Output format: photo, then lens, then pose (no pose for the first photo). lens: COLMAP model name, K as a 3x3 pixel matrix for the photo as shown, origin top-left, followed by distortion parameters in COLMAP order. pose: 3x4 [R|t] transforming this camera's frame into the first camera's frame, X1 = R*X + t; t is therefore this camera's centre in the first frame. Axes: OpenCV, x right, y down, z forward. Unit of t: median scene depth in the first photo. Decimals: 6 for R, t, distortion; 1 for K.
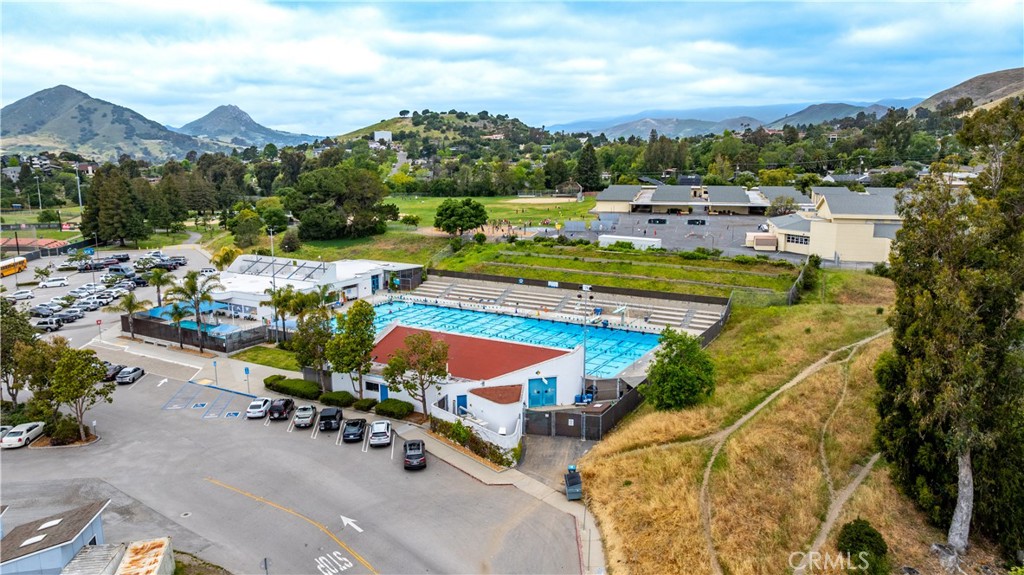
lens RADIAL K [[717.6, 0, 511.8], [0, 717.6, 283.4], [0, 0, 1]] dist [-0.043770, 0.045869]
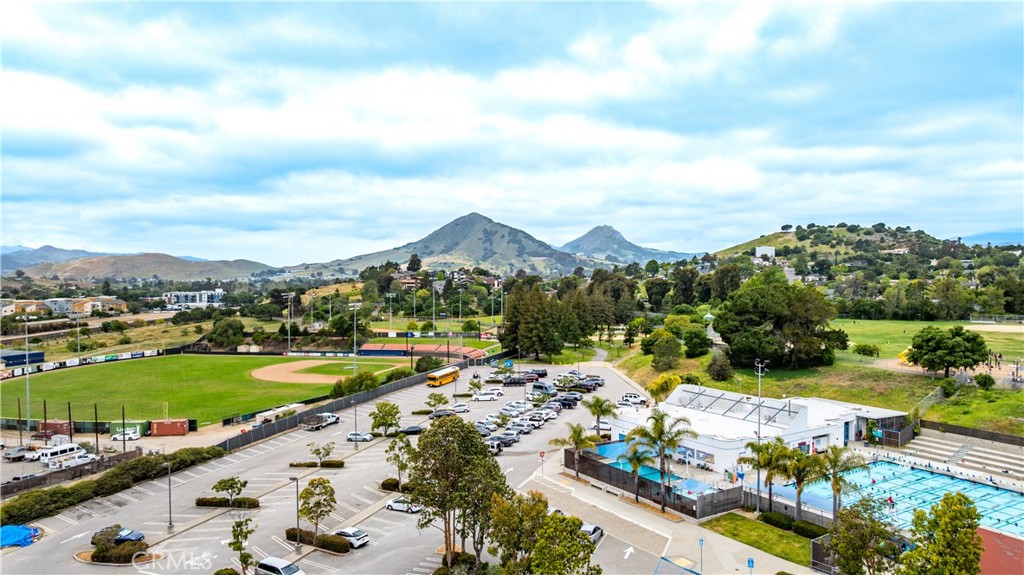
lens RADIAL K [[717.6, 0, 514.3], [0, 717.6, 286.7], [0, 0, 1]] dist [-0.043770, 0.045869]
pose [[0.881761, 0.009941, -0.471591, -0.124340], [-0.083118, 0.987408, -0.134597, -0.019253], [0.464315, 0.157880, 0.871485, 0.108402]]
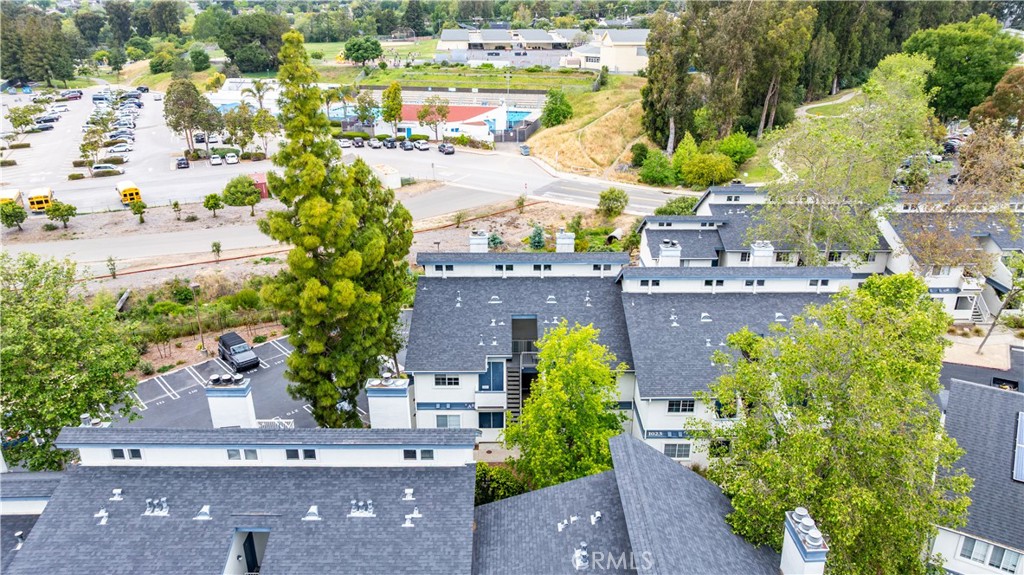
lens RADIAL K [[717.6, 0, 506.6], [0, 717.6, 286.5], [0, 0, 1]] dist [-0.043770, 0.045869]
pose [[0.953991, -0.107976, 0.279719, -0.244347], [0.051143, 0.977835, 0.203035, 0.086849], [-0.295442, -0.179388, 0.938368, -0.456591]]
